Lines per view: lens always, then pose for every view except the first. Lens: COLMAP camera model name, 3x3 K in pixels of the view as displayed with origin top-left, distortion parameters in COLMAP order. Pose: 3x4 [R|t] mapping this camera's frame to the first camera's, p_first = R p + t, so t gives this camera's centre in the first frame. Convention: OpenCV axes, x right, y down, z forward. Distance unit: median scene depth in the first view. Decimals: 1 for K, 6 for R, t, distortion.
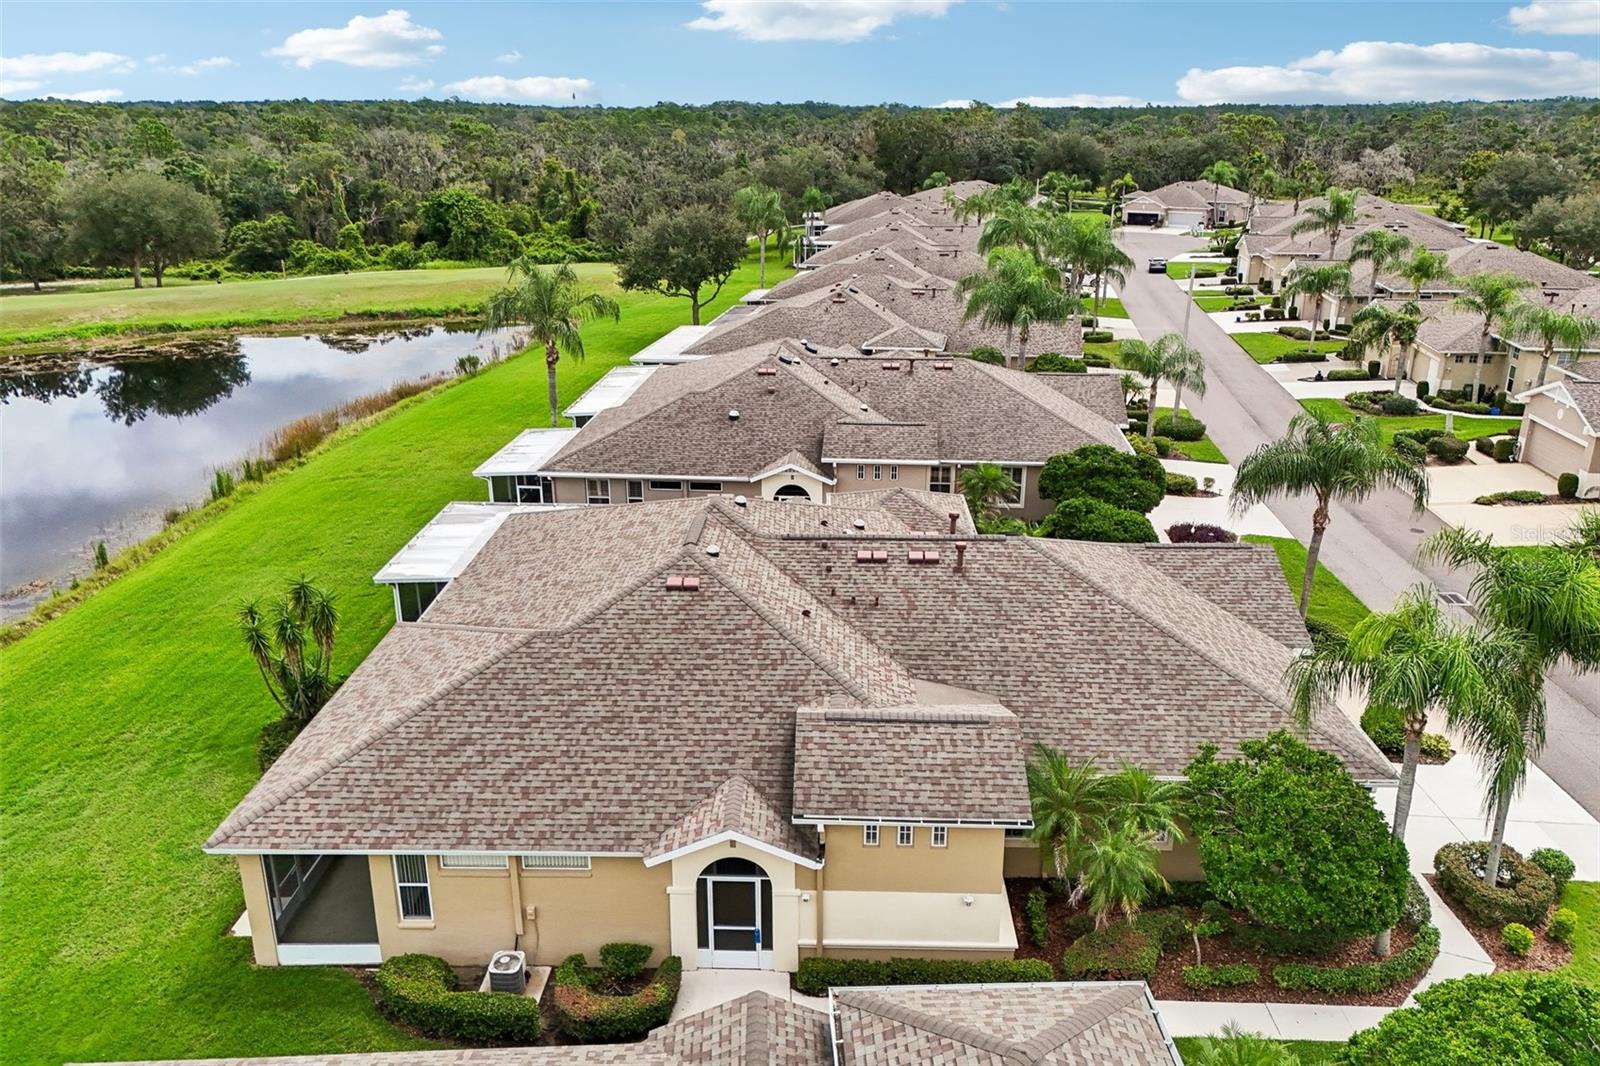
lens RADIAL K [[1222.1, 0, 763.2], [0, 1222.1, 537.3], [0, 0, 1]] dist [0.073229, -0.075087]
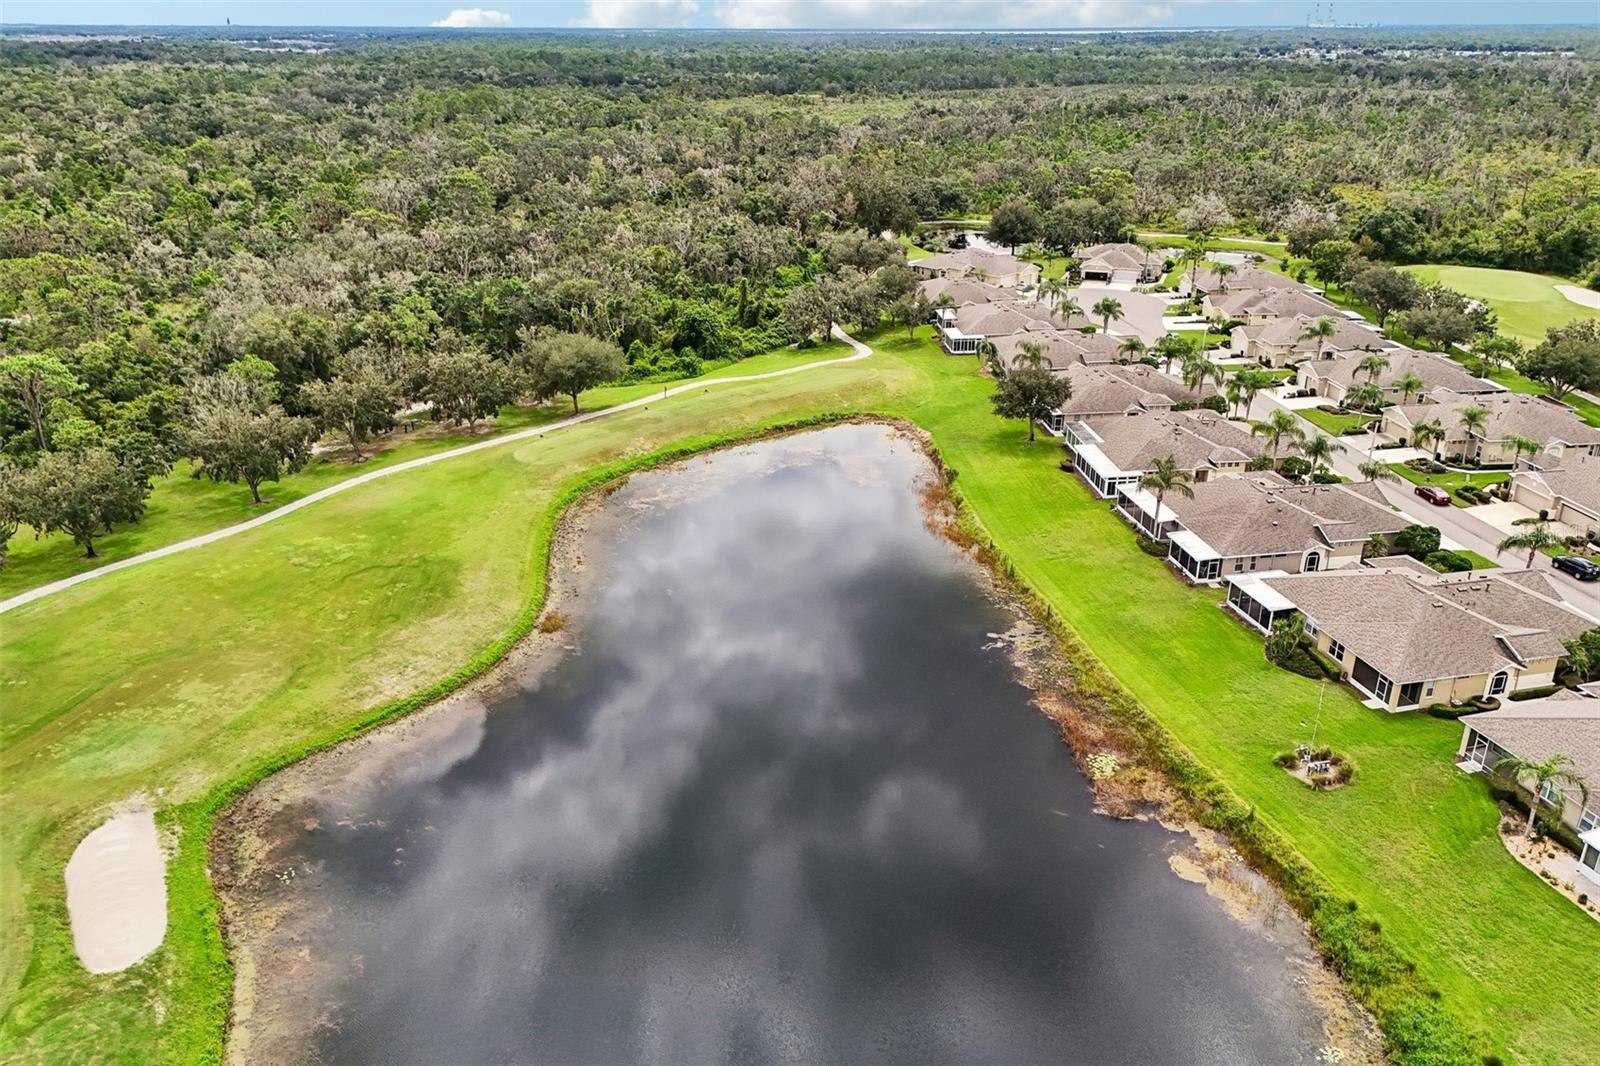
lens RADIAL K [[1222.1, 0, 763.2], [0, 1222.1, 537.3], [0, 0, 1]] dist [0.073229, -0.075087]
pose [[0.968536, -0.103832, 0.226179, -1.105130], [0.090385, 0.993511, 0.069045, -0.235490], [-0.231880, -0.046429, 0.971636, -0.826667]]
